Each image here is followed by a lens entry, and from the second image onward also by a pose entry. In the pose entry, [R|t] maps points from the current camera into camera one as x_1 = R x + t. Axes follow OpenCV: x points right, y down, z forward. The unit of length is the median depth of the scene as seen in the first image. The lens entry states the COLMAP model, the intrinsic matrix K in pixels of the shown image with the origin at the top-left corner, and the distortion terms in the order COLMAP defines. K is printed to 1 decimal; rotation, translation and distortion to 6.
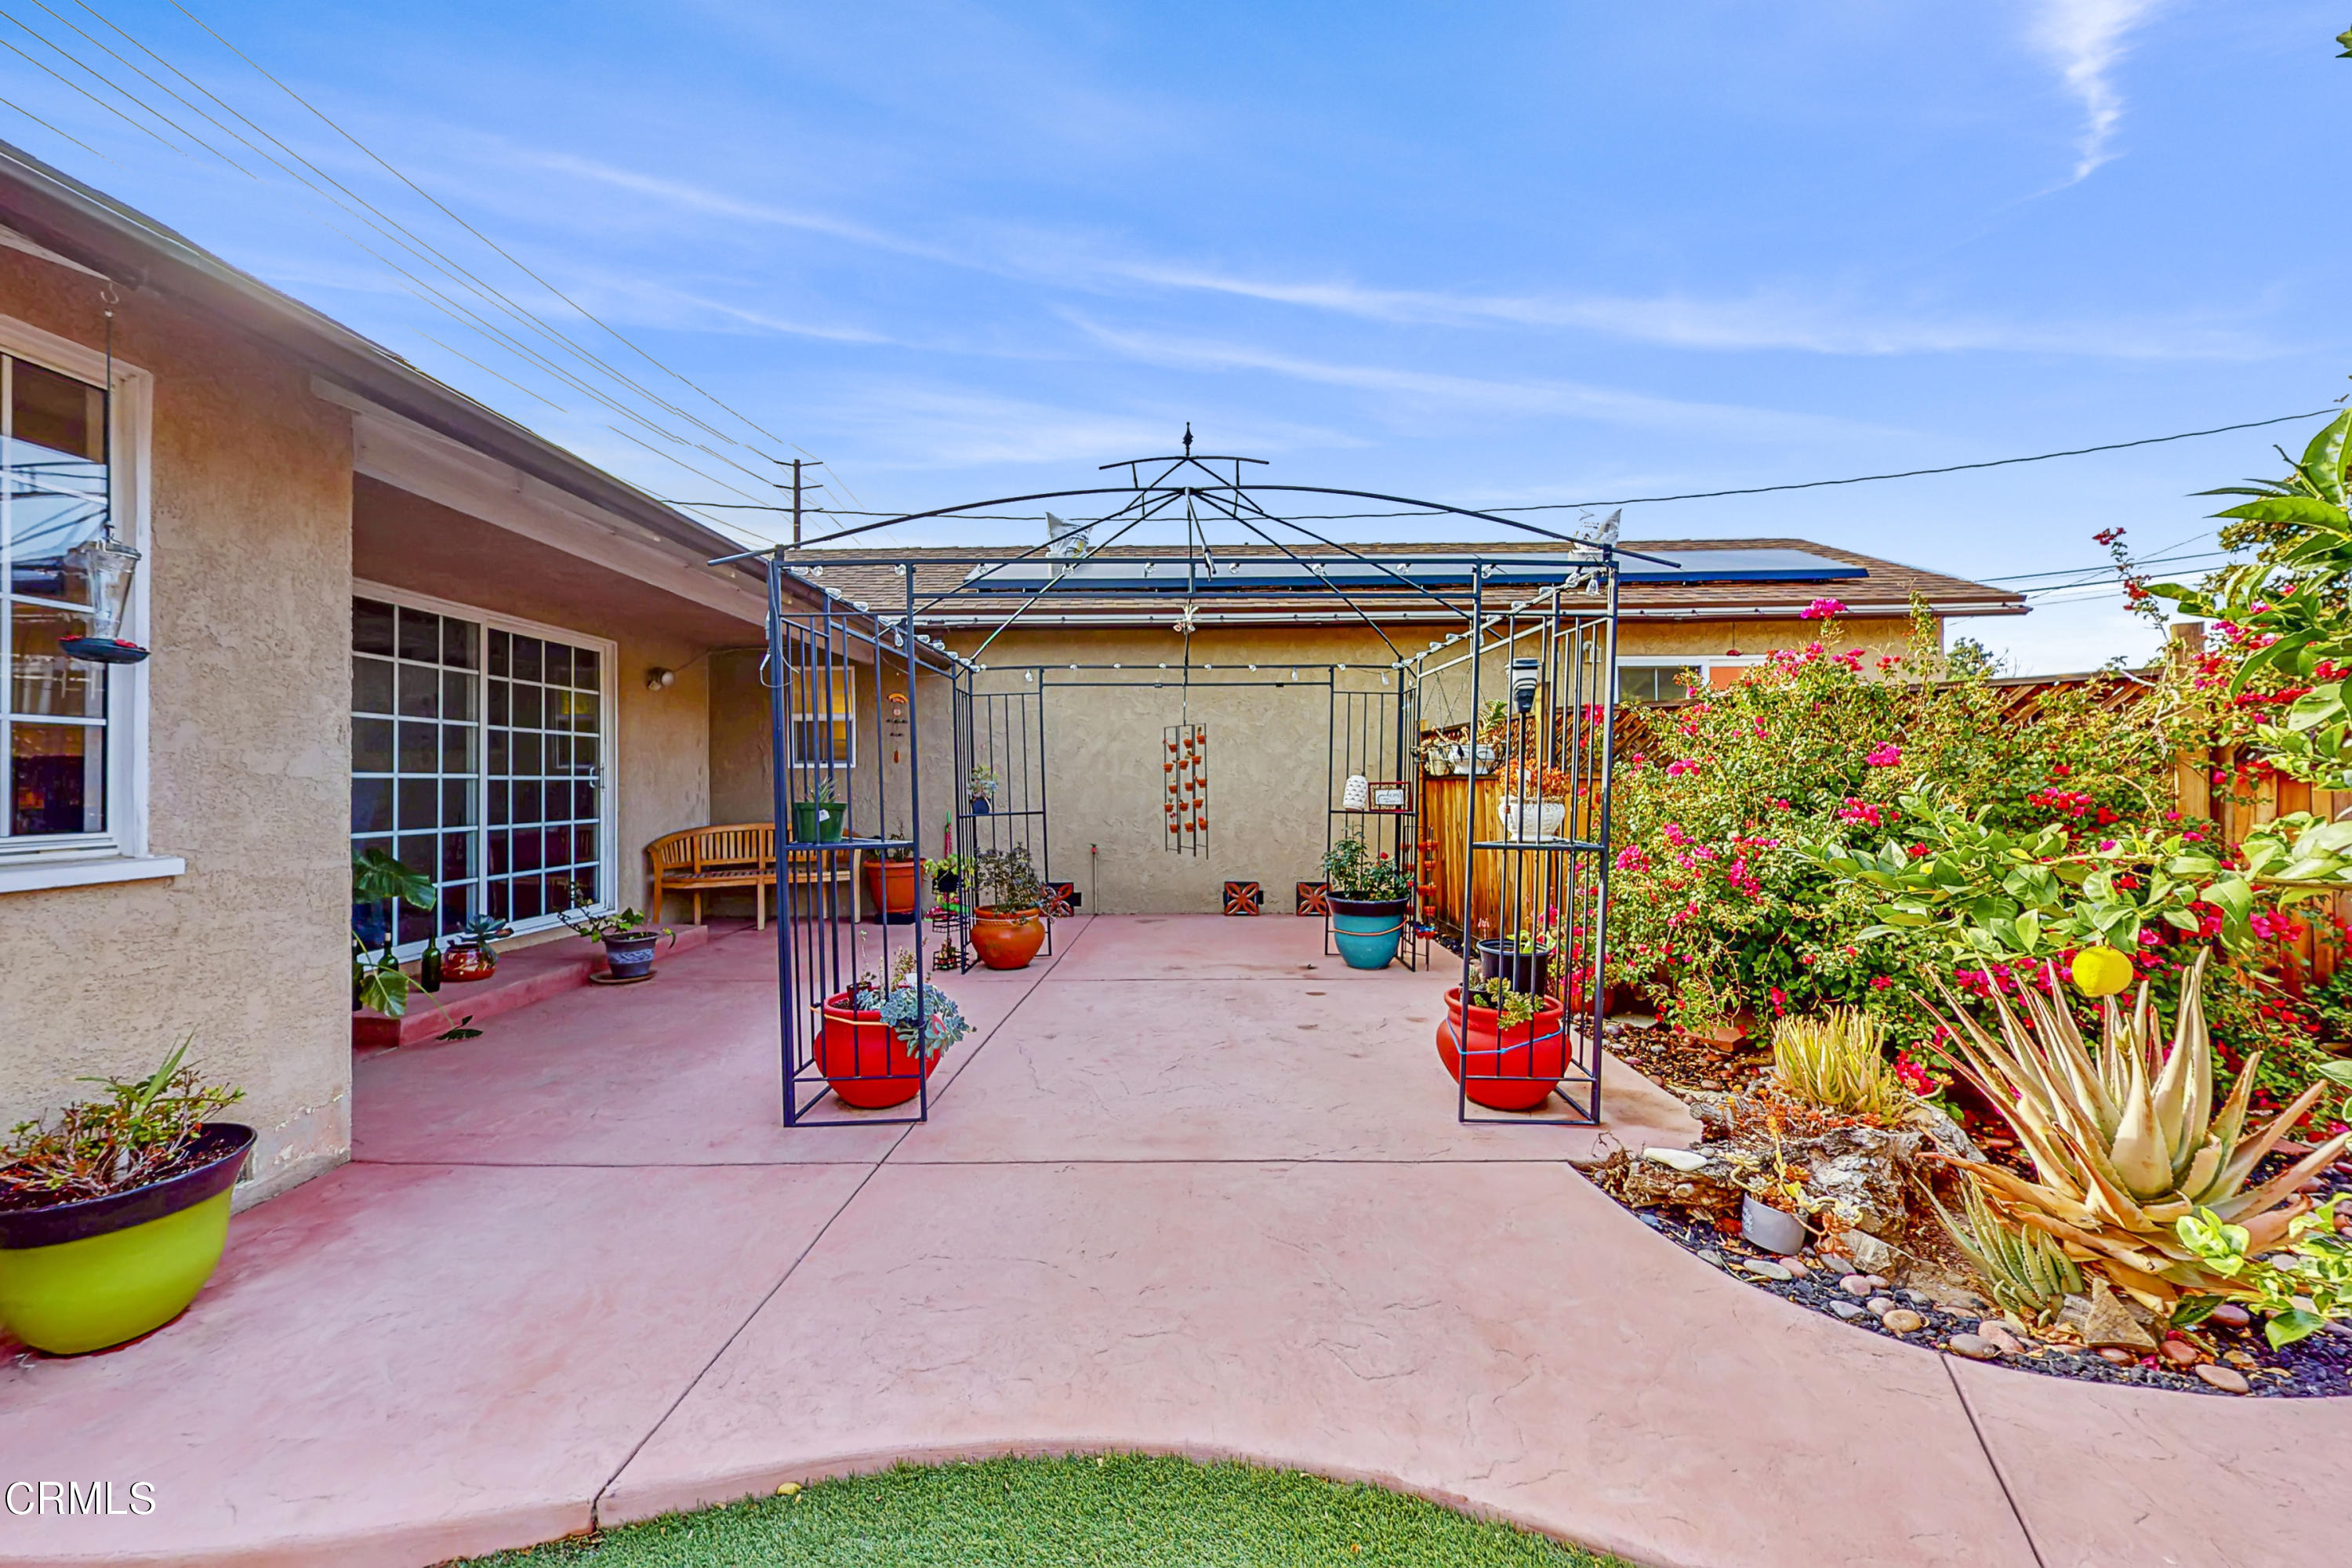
lens RADIAL K [[892.3, 0, 1175.1], [0, 892.3, 773.4], [0, 0, 1]] dist [0.000614, 0.000155]
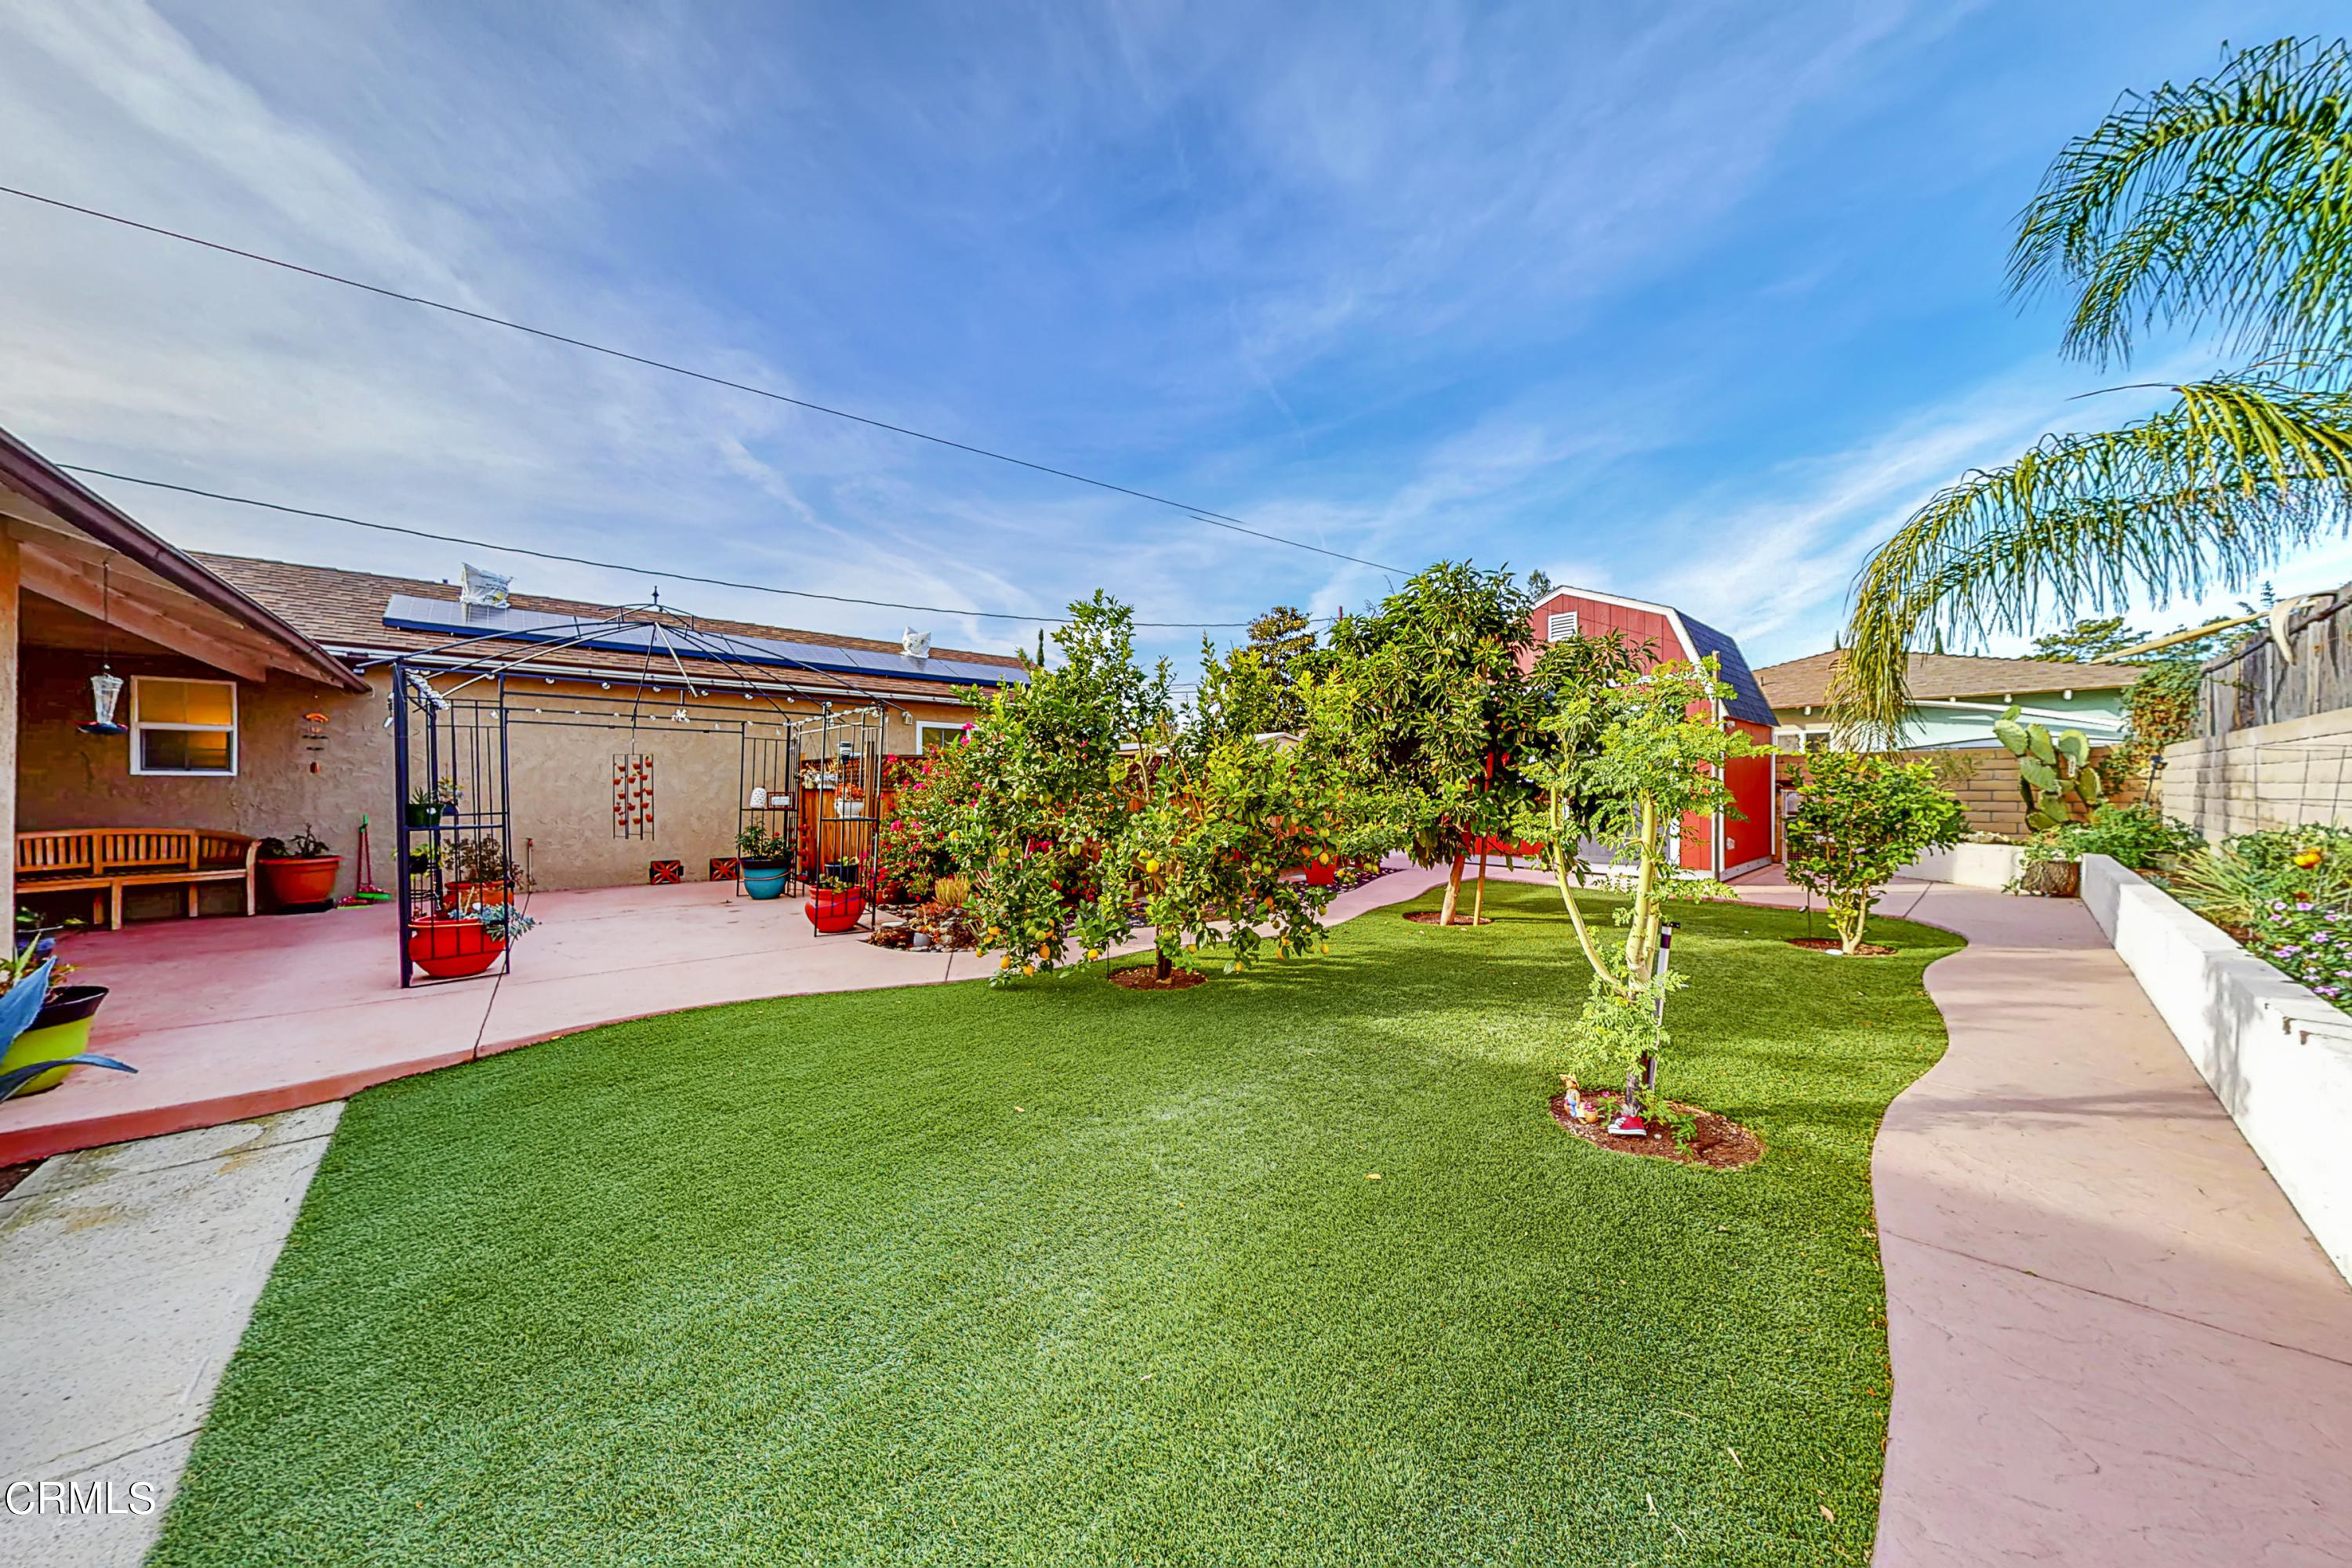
lens RADIAL K [[729.3, 0, 1169.9], [0, 729.3, 785.8], [0, 0, 1]] dist [0.000194, 0.000008]
pose [[0.743529, 0.009218, 0.668640, -0.140179], [-0.011351, 0.999935, -0.001162, -0.008943], [-0.668607, -0.006726, 0.743585, -0.540110]]
